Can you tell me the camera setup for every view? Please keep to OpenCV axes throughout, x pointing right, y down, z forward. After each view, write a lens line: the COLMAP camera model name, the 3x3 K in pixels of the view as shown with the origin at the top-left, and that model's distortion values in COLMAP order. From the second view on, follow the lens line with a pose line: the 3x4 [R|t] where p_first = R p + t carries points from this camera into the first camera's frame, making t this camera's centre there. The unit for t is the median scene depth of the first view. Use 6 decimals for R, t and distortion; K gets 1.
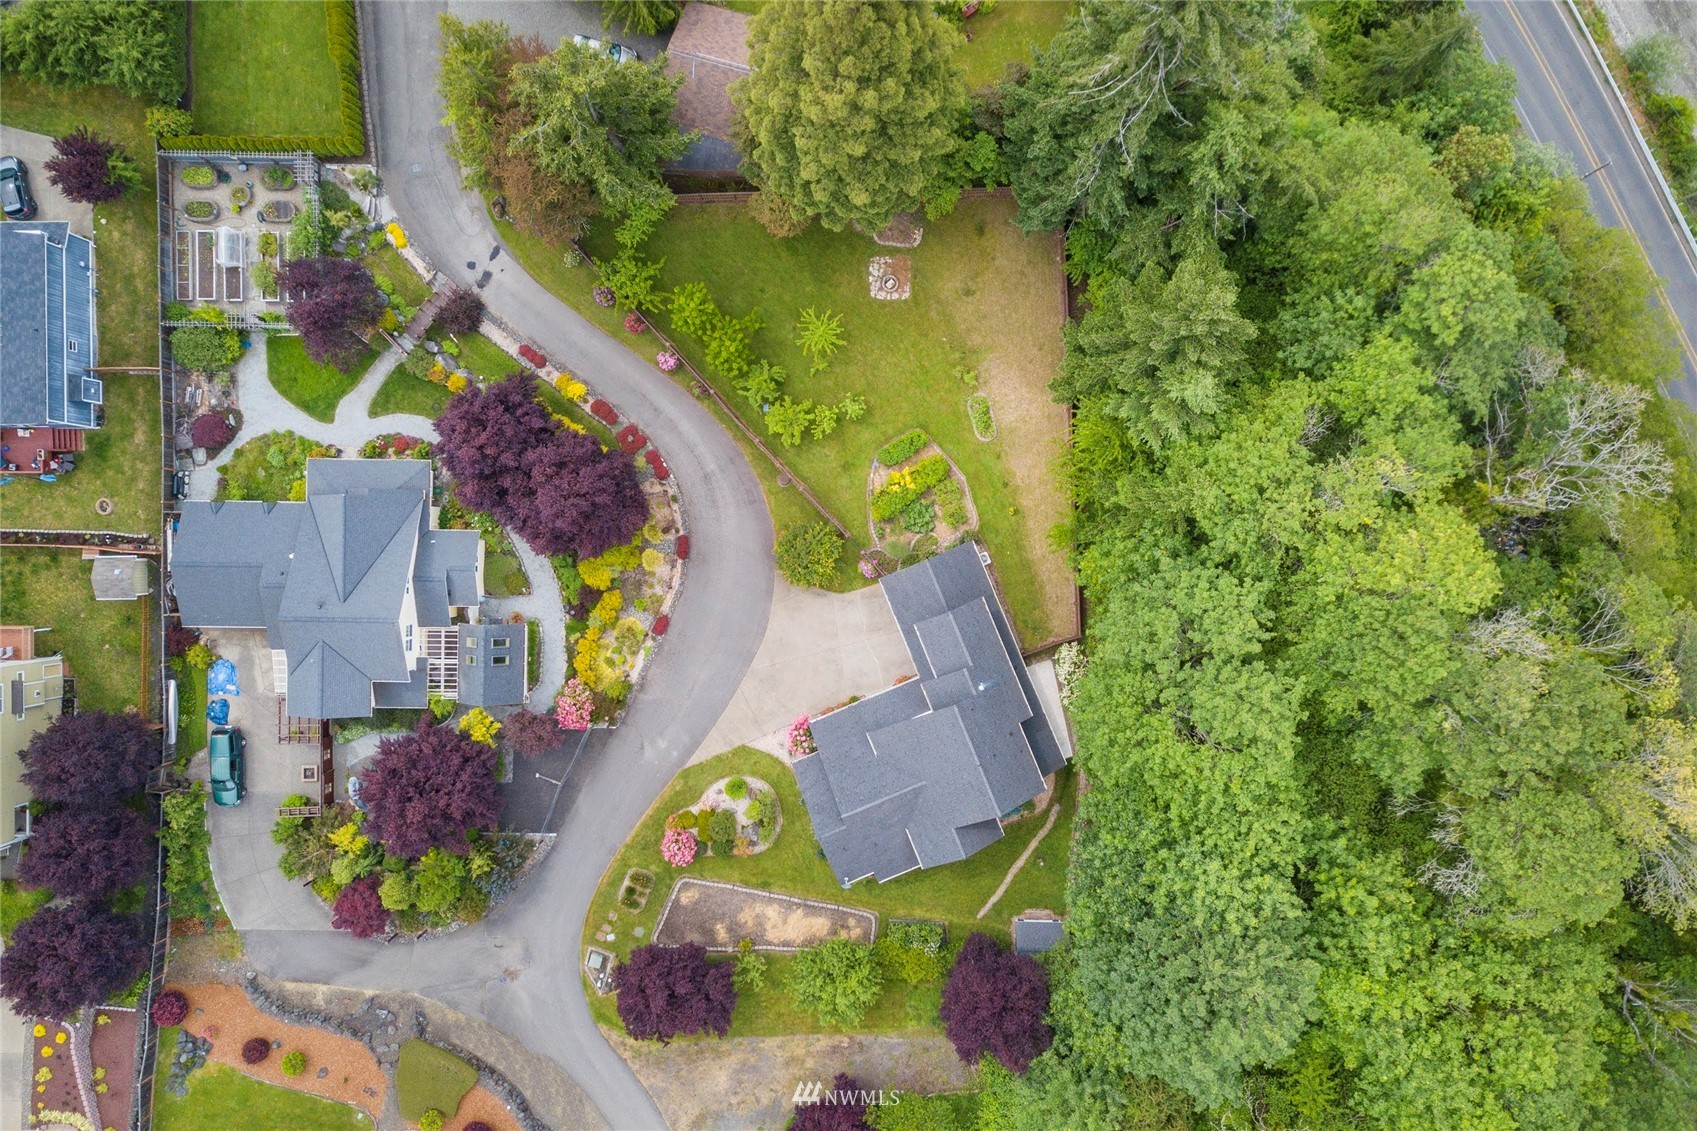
lens RADIAL K [[1323.7, 0, 887.3], [0, 1323.7, 573.1], [0, 0, 1]] dist [0.070612, -0.107673]
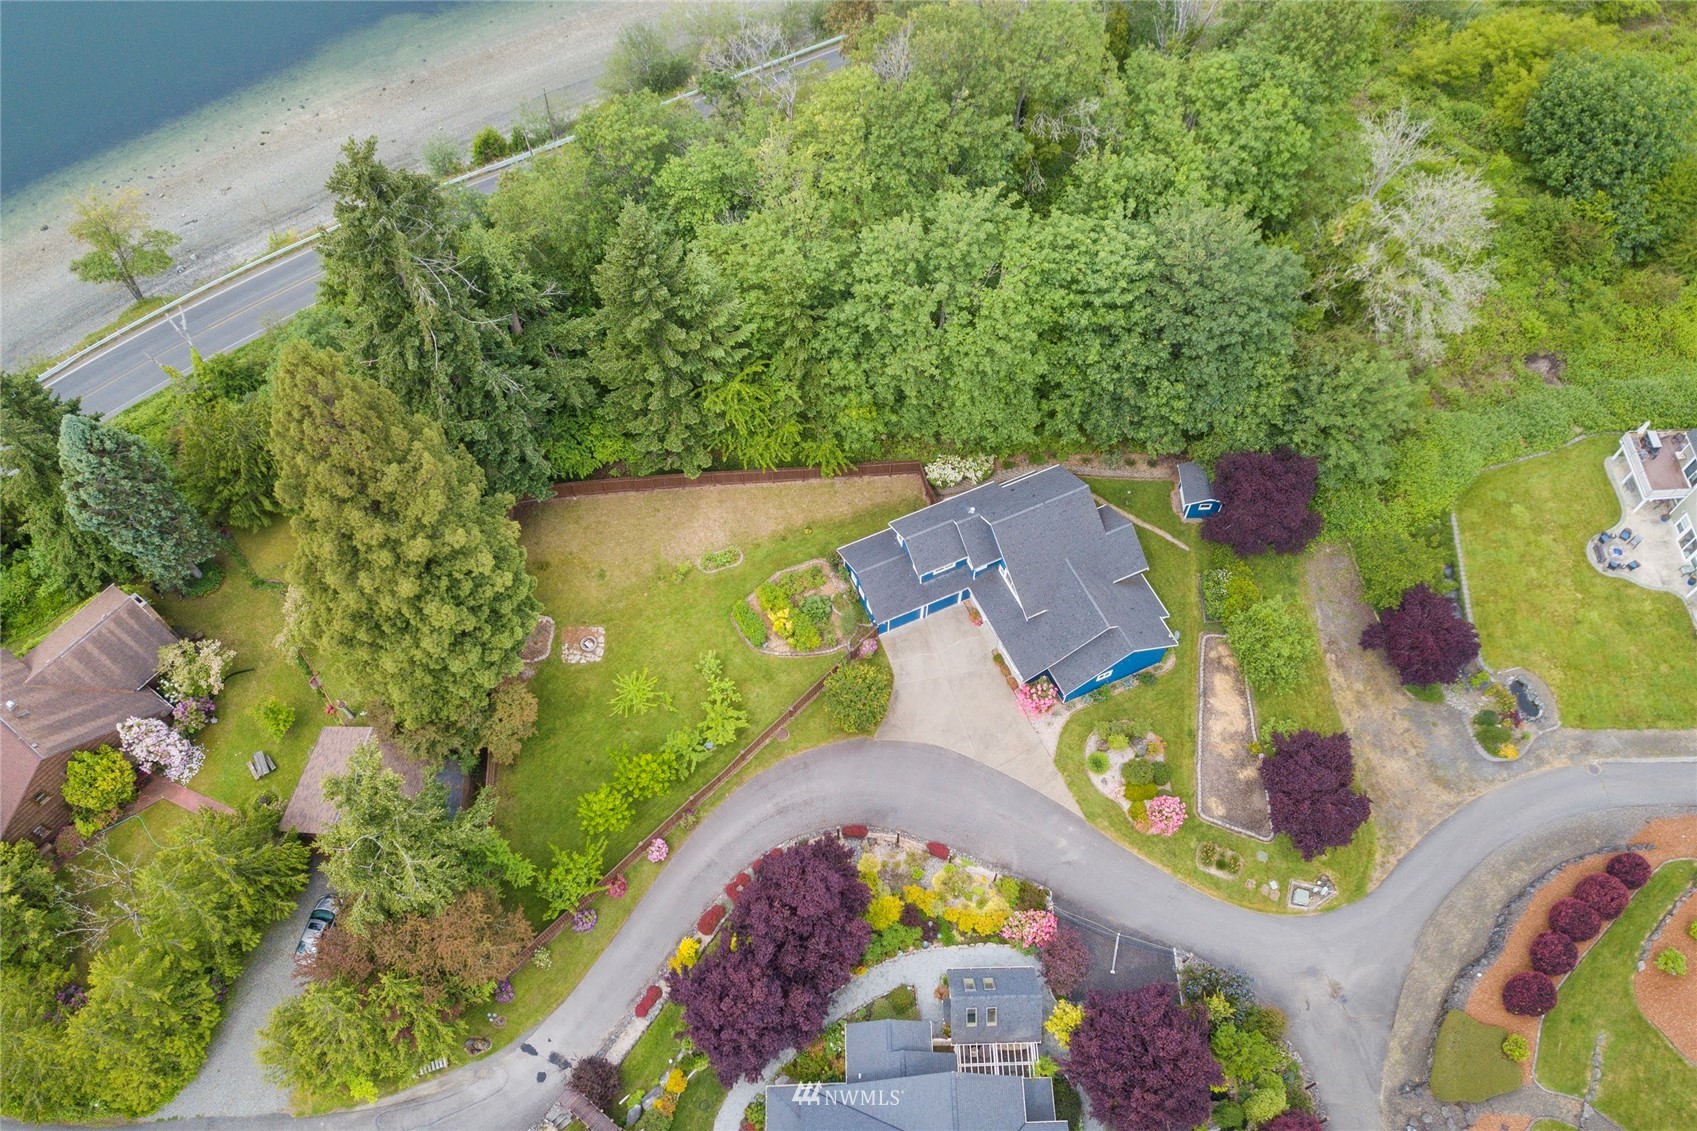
lens RADIAL K [[1323.7, 0, 887.3], [0, 1323.7, 573.1], [0, 0, 1]] dist [0.070612, -0.107673]
pose [[-0.053971, -0.873839, 0.483211, -0.457766], [0.998519, -0.043883, 0.032170, -0.018706], [-0.006907, 0.484231, 0.874913, 0.075457]]
